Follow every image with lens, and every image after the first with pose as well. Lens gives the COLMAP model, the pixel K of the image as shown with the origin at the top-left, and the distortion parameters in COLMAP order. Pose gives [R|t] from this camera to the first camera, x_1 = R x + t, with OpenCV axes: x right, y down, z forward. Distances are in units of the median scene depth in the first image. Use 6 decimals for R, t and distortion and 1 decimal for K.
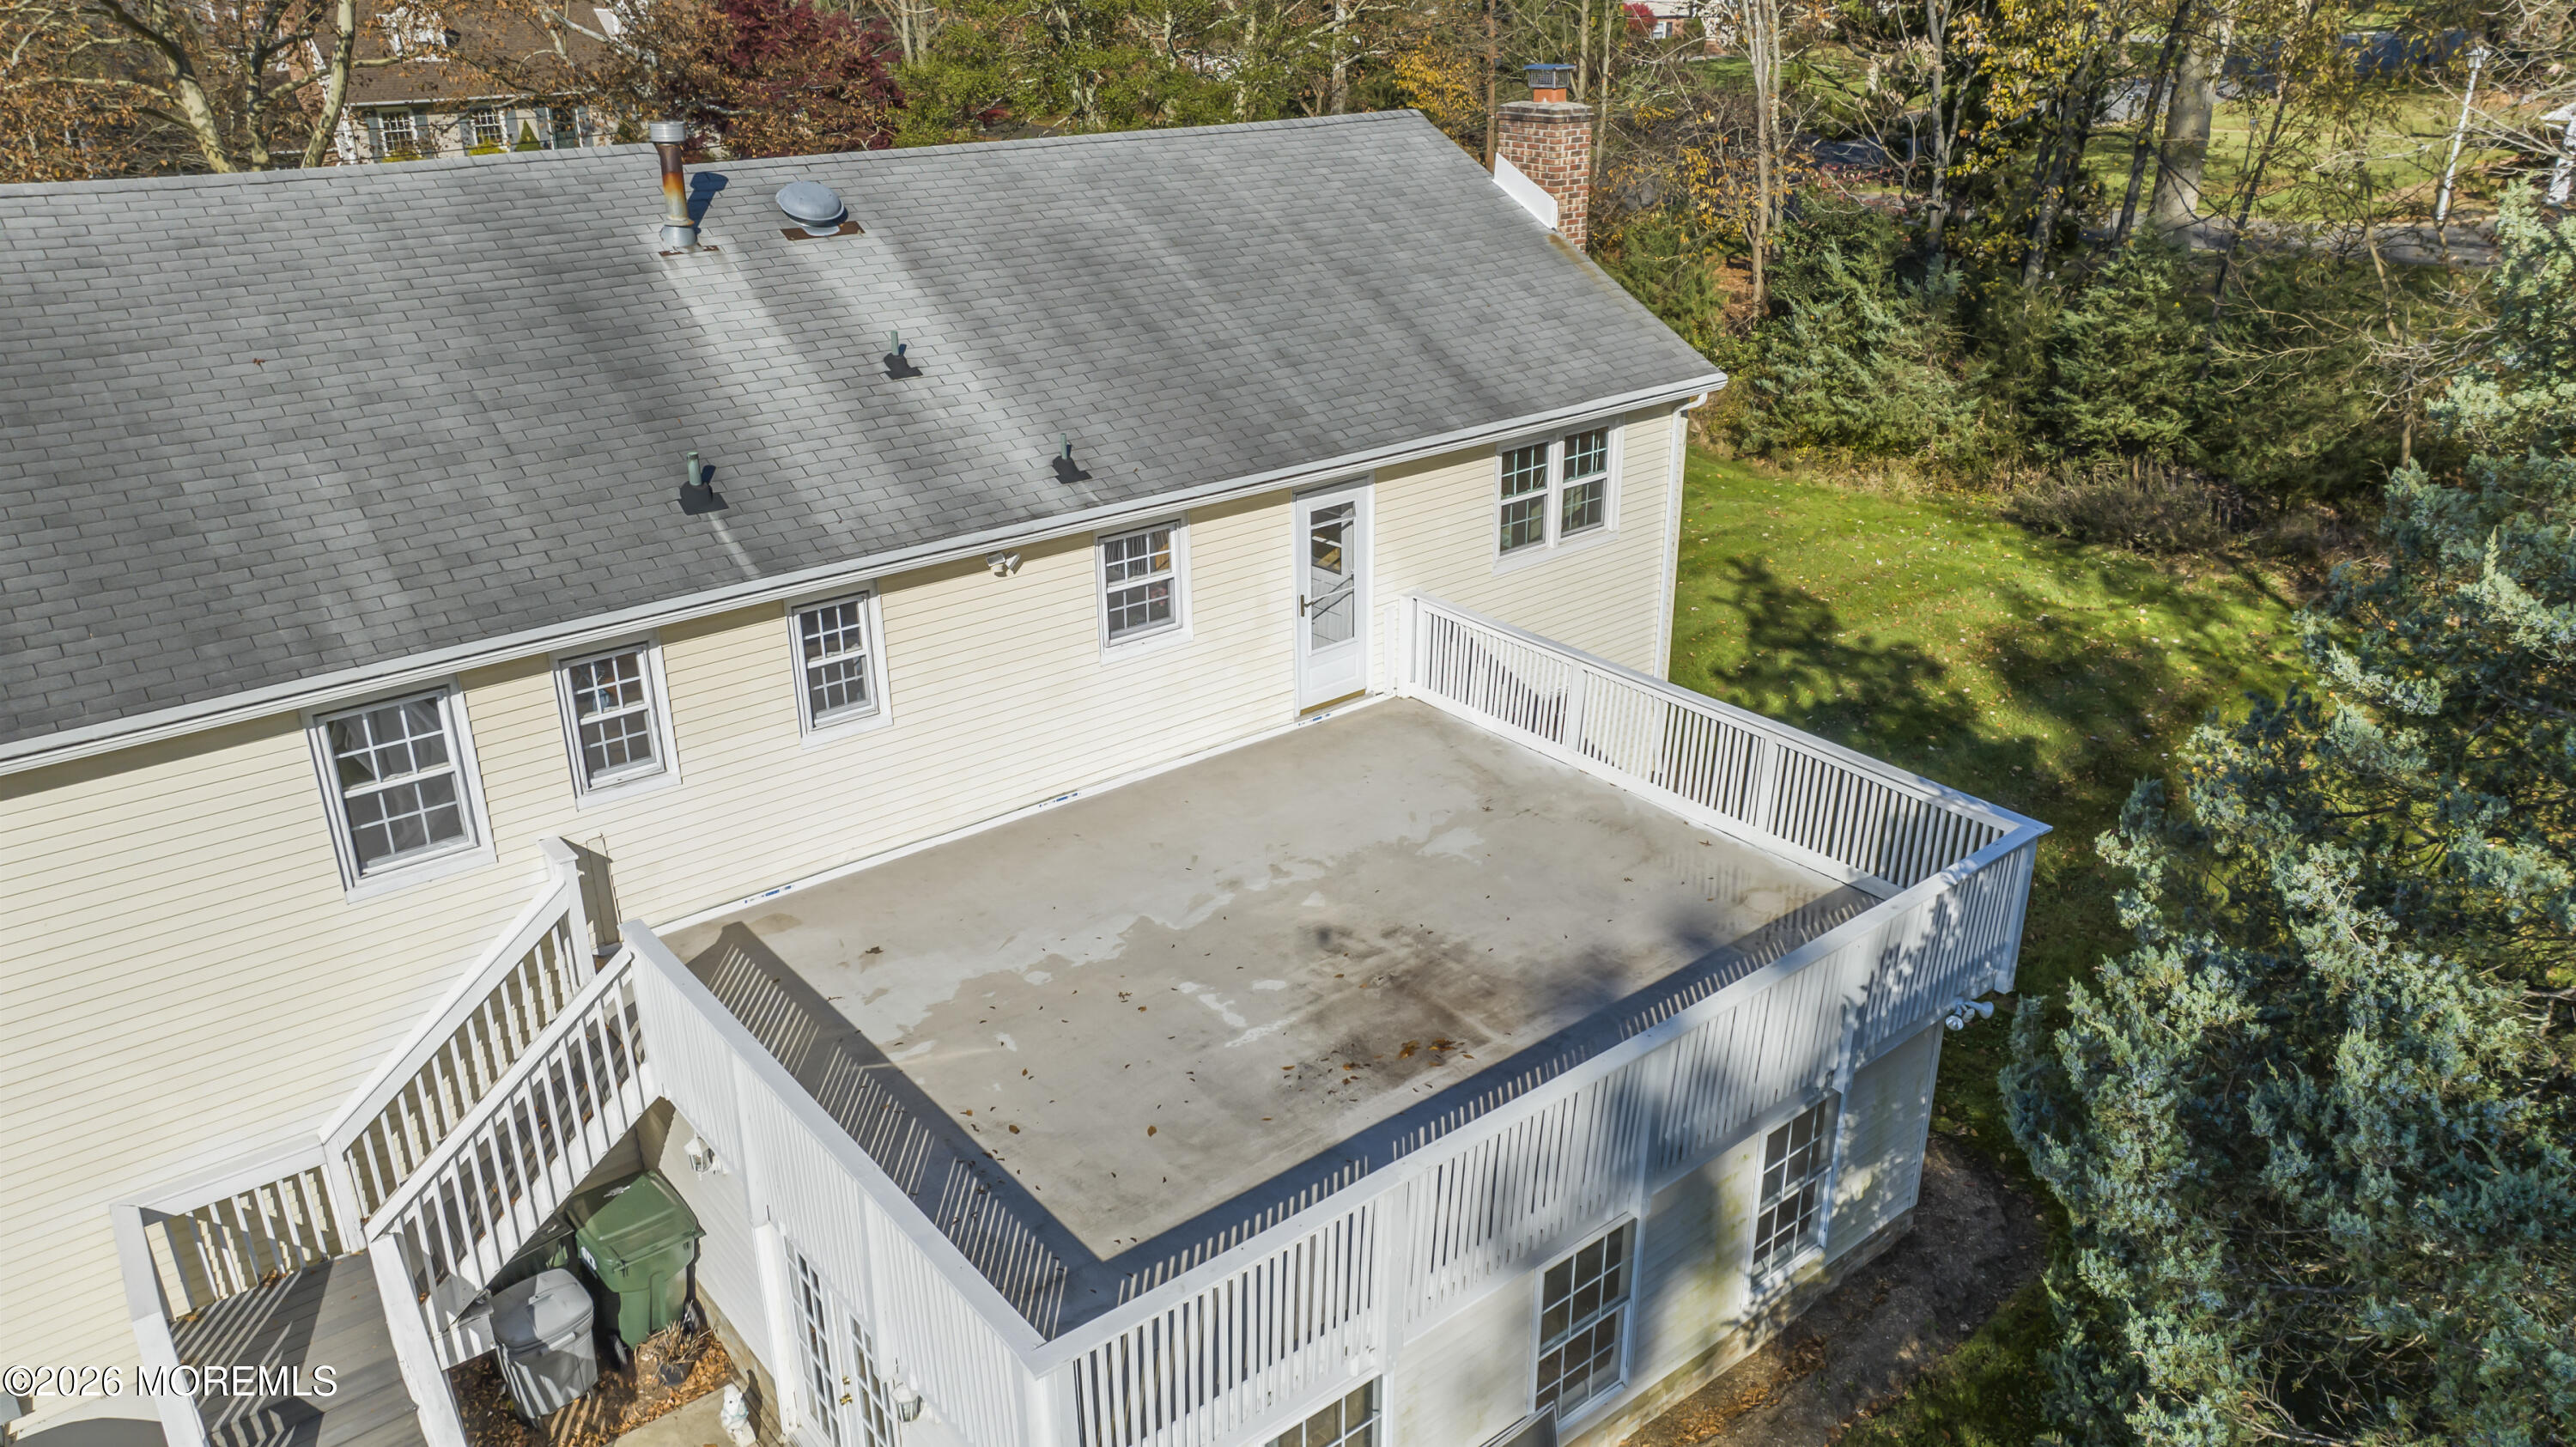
lens RADIAL K [[1817.2, 0, 1296.8], [0, 1817.2, 714.5], [0, 0, 1]] dist [-0.010606, -0.004762]
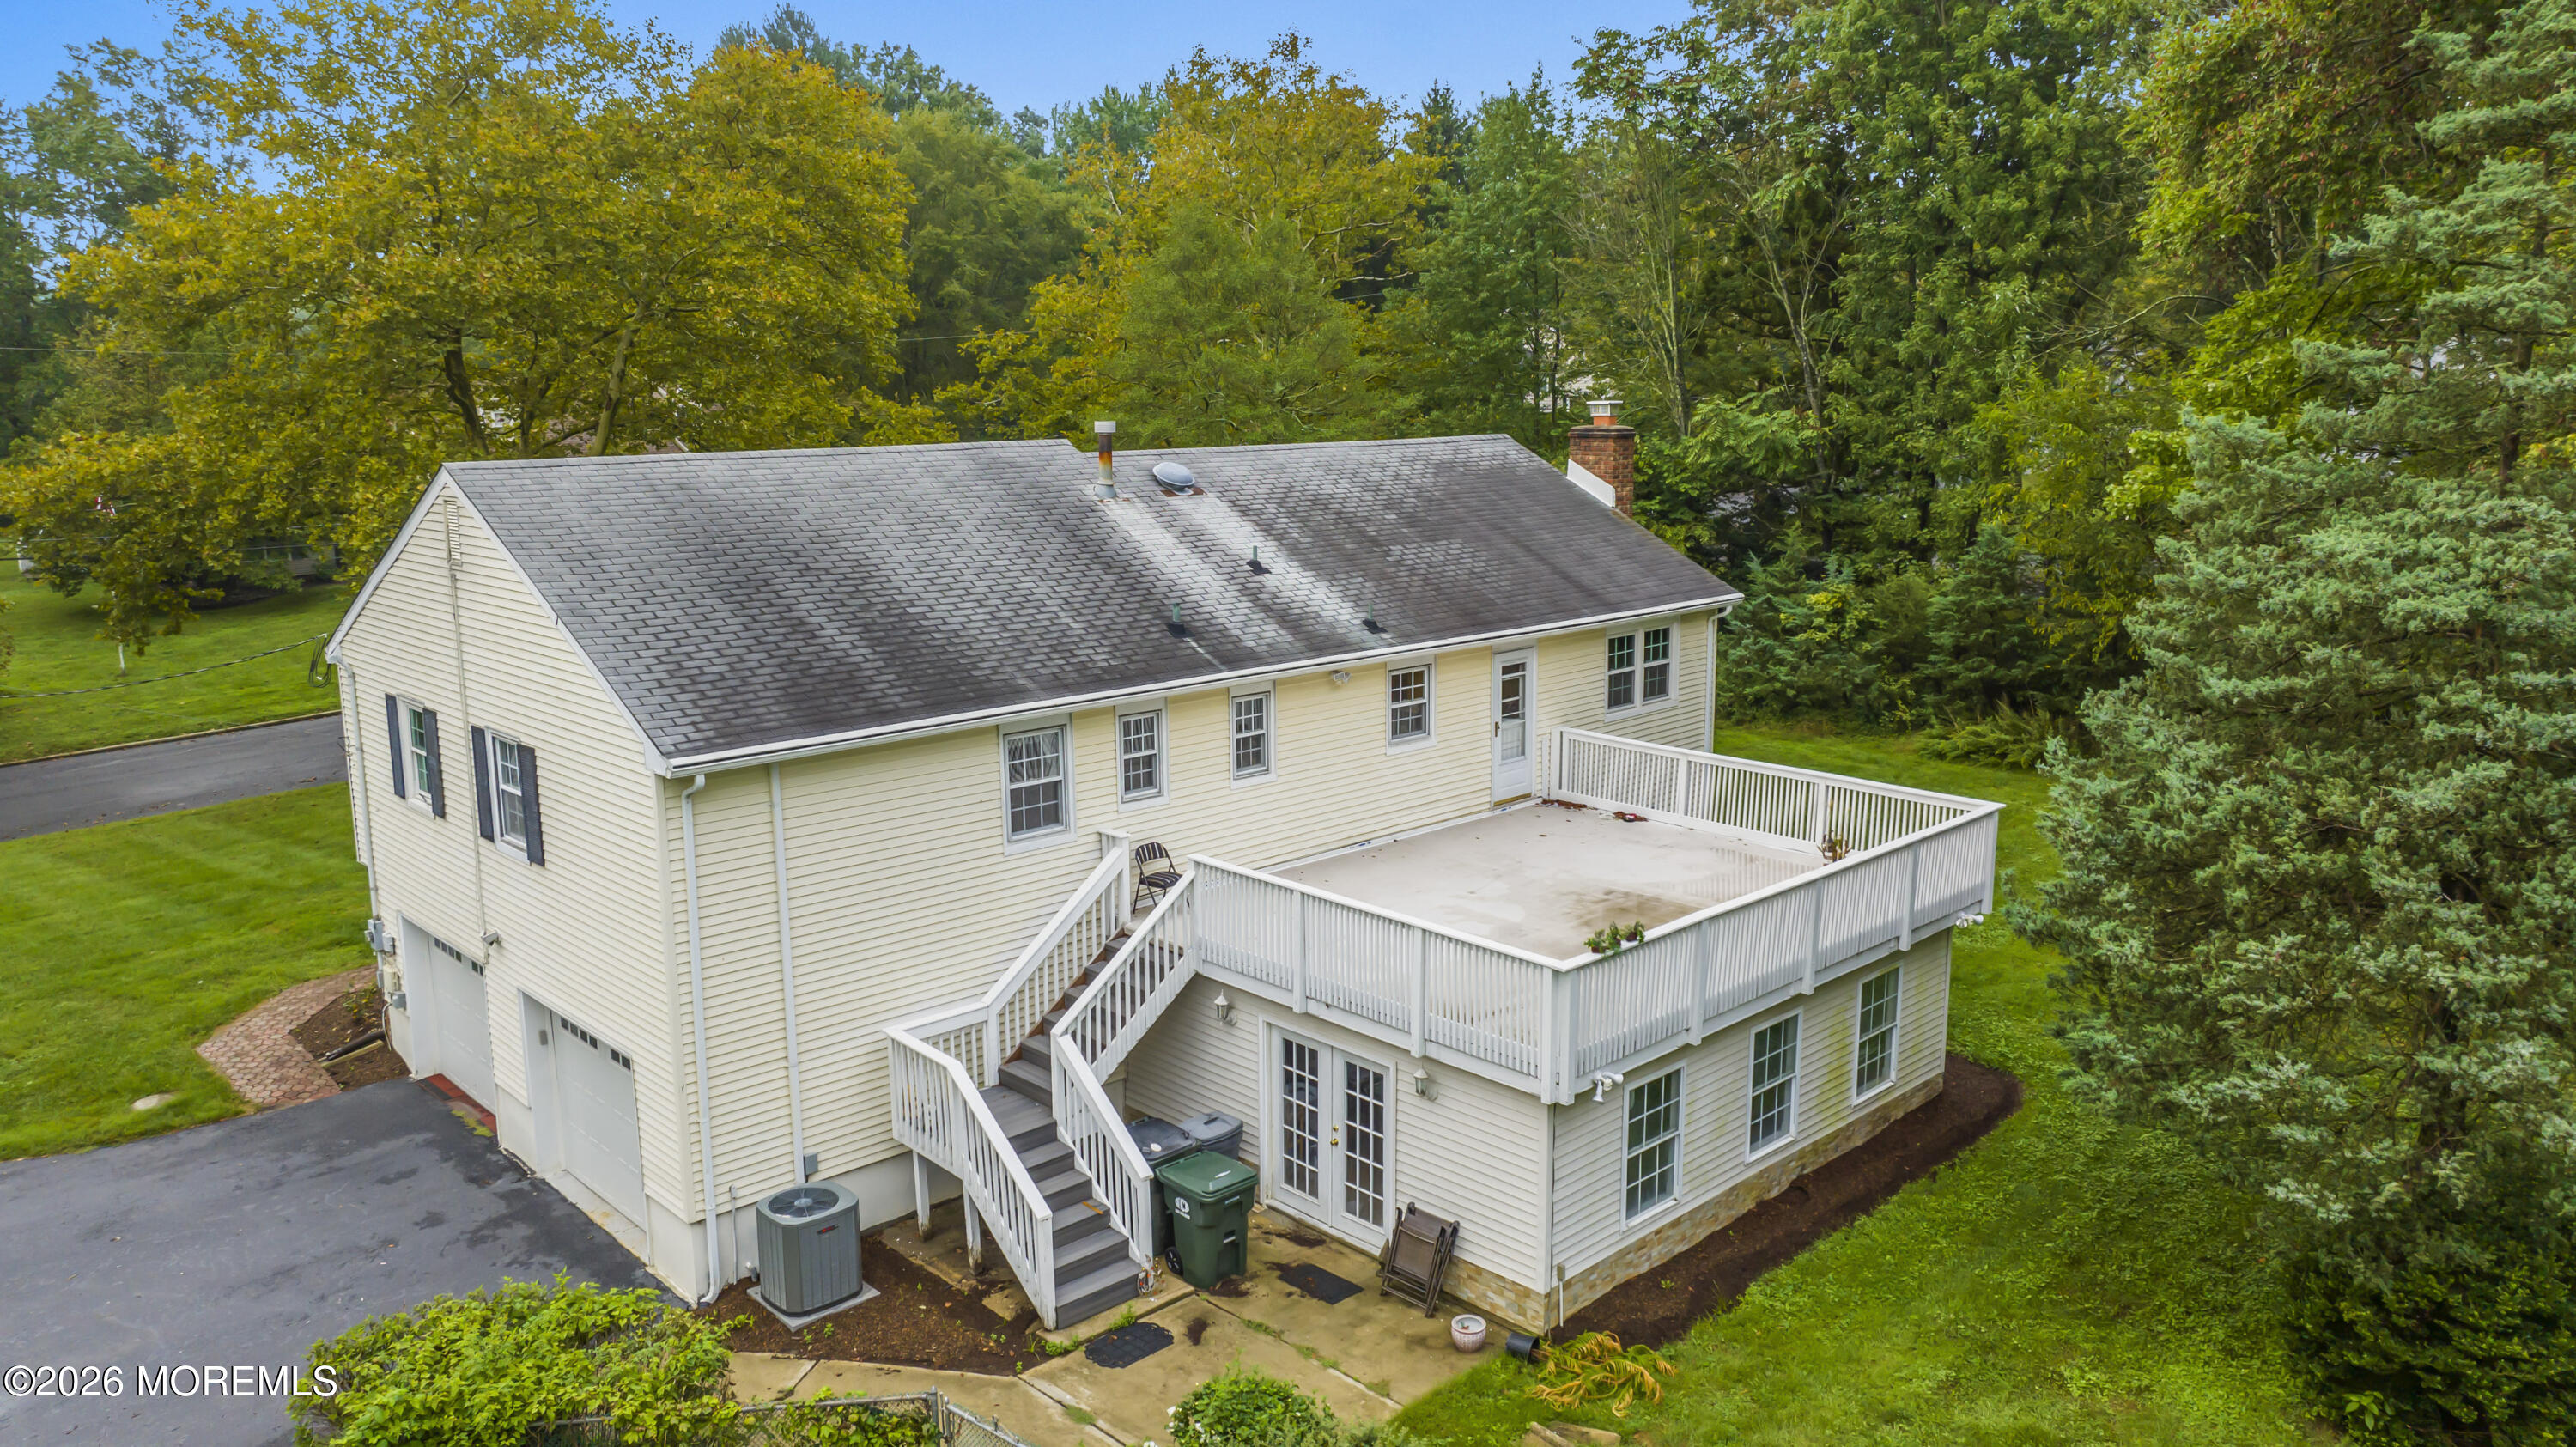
lens RADIAL K [[1817.2, 0, 1296.8], [0, 1817.2, 714.5], [0, 0, 1]] dist [-0.010606, -0.004762]
pose [[0.996990, -0.017131, 0.075617, -0.291020], [0.032537, 0.977696, -0.207490, 0.247570], [-0.070376, 0.209326, 0.975310, -0.486506]]
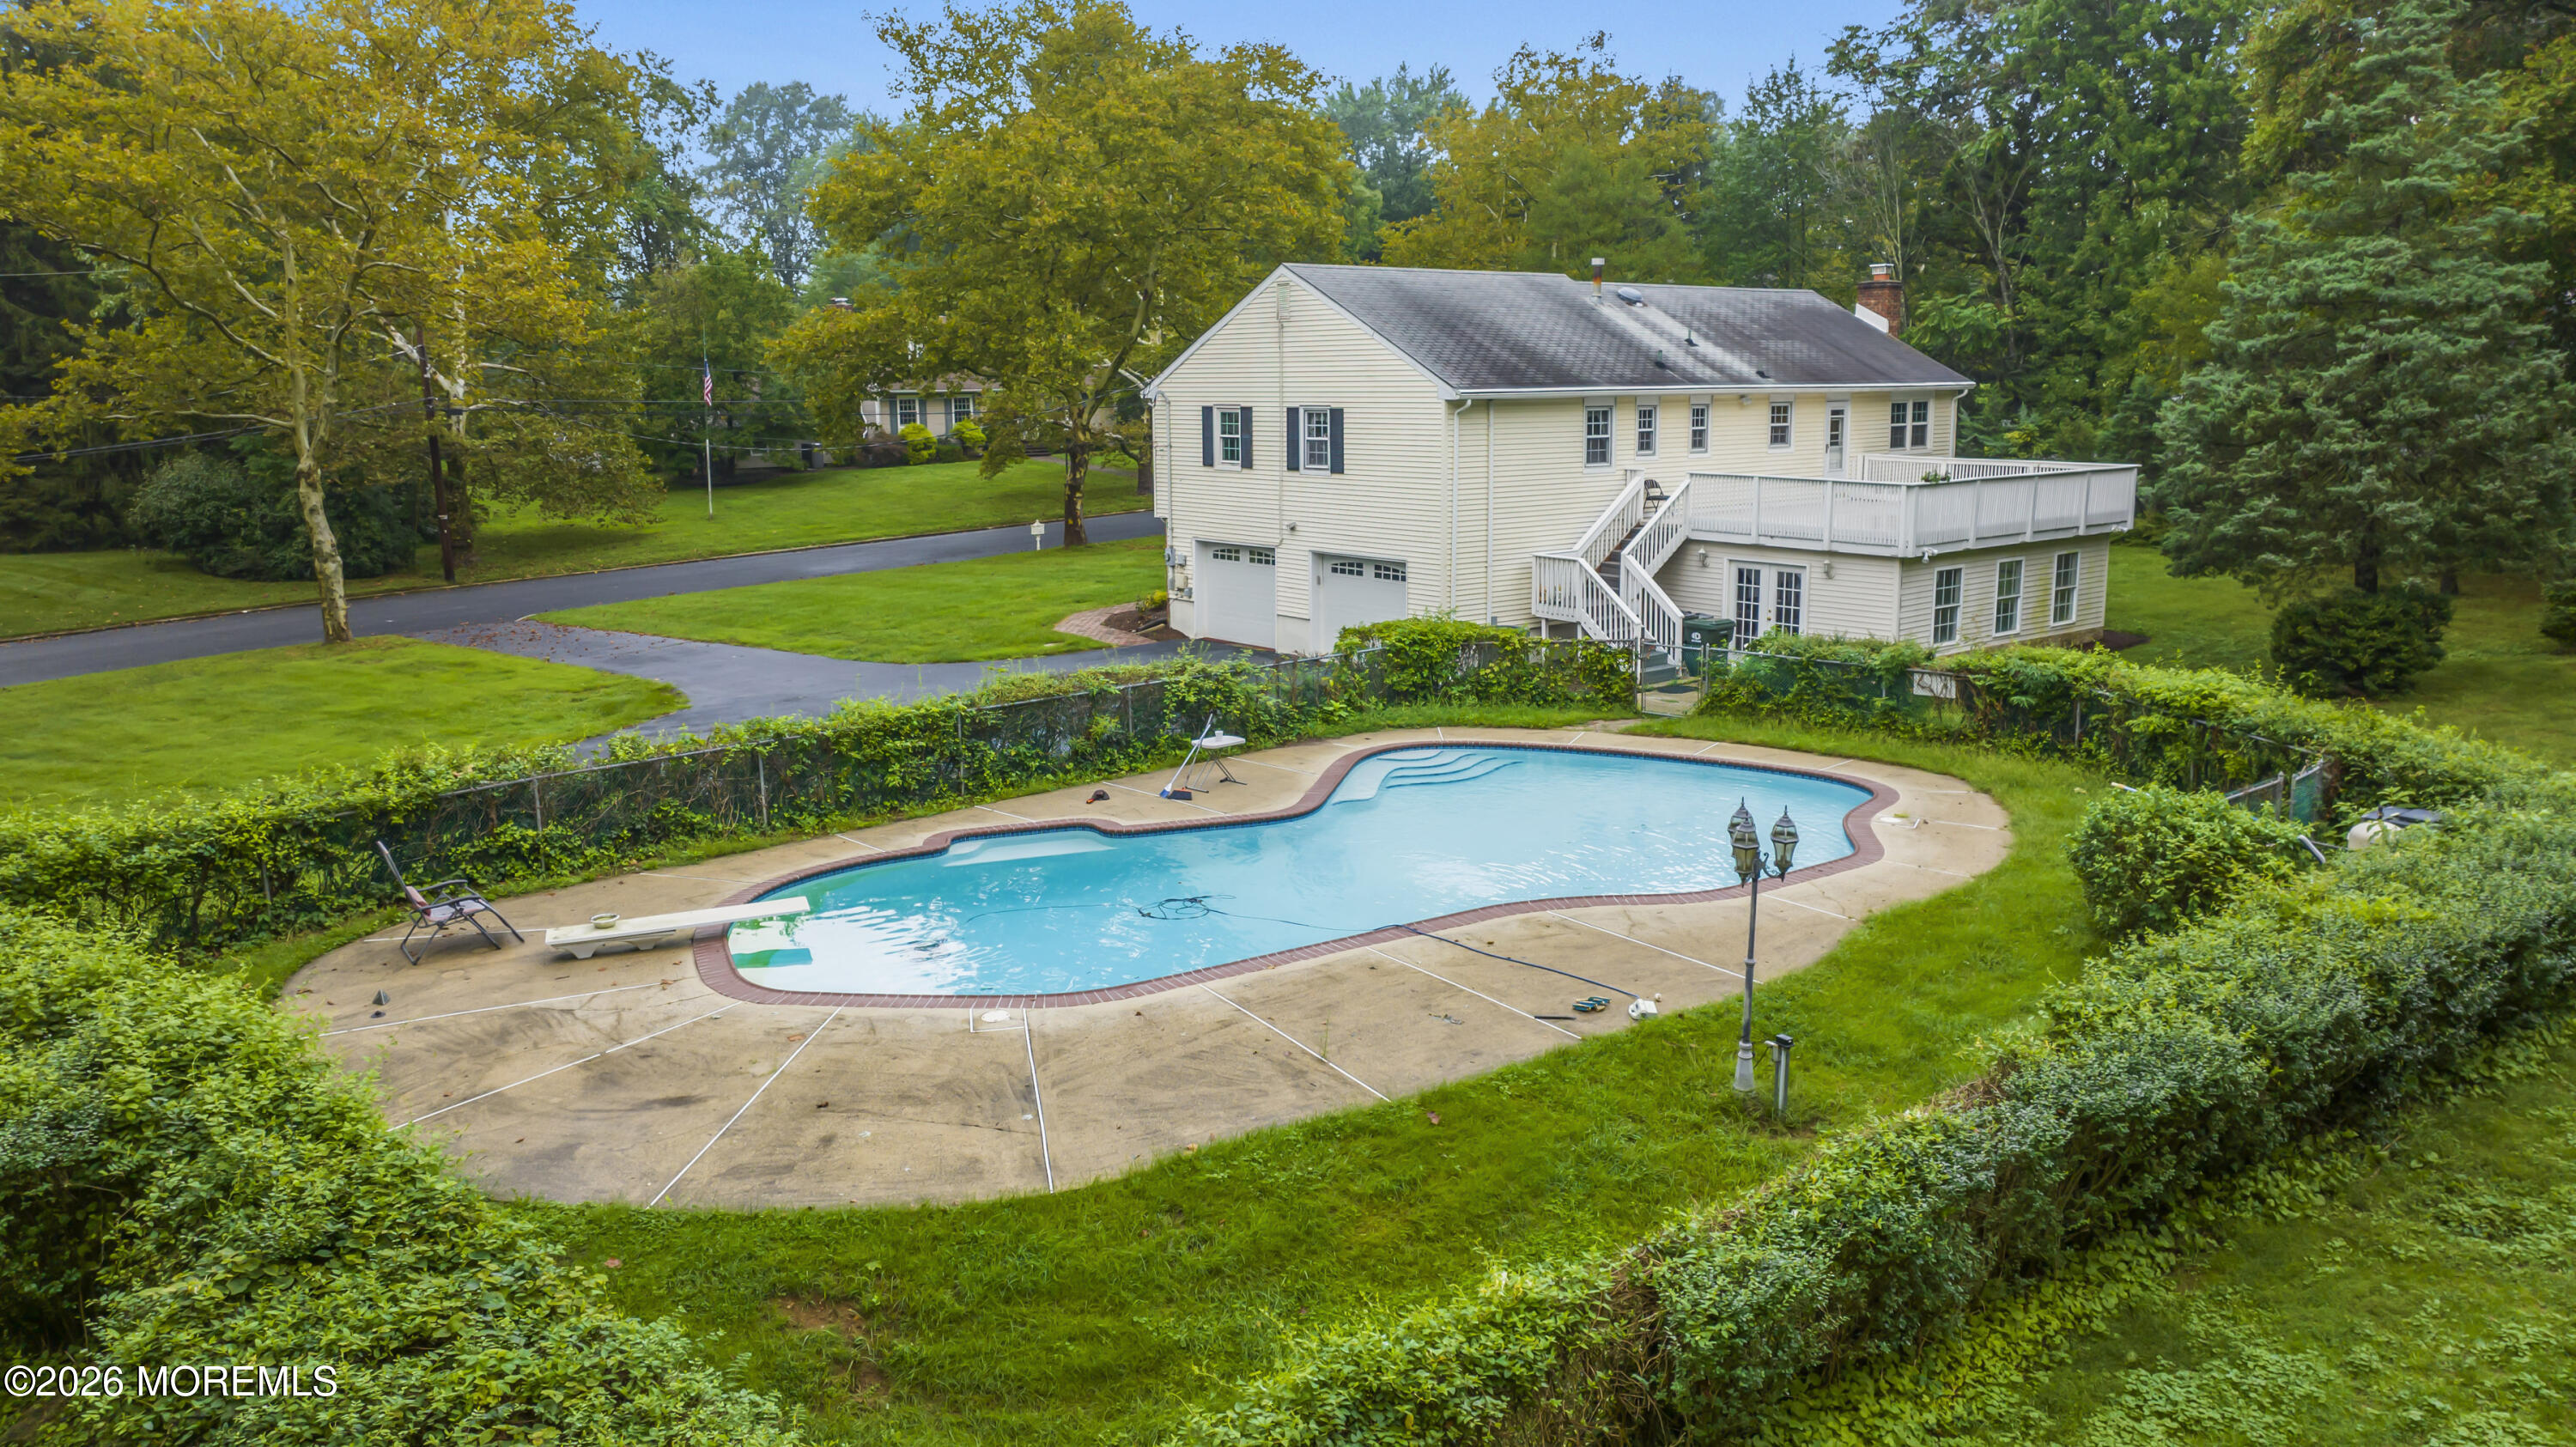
lens RADIAL K [[1817.7, 0, 1294.8], [0, 1817.7, 719.1], [0, 0, 1]] dist [-0.021265, 0.005031]
pose [[0.999982, -0.004814, -0.003522, -0.755010], [0.003983, 0.978431, -0.206536, 0.852864], [0.004440, 0.206518, 0.978433, -1.423179]]
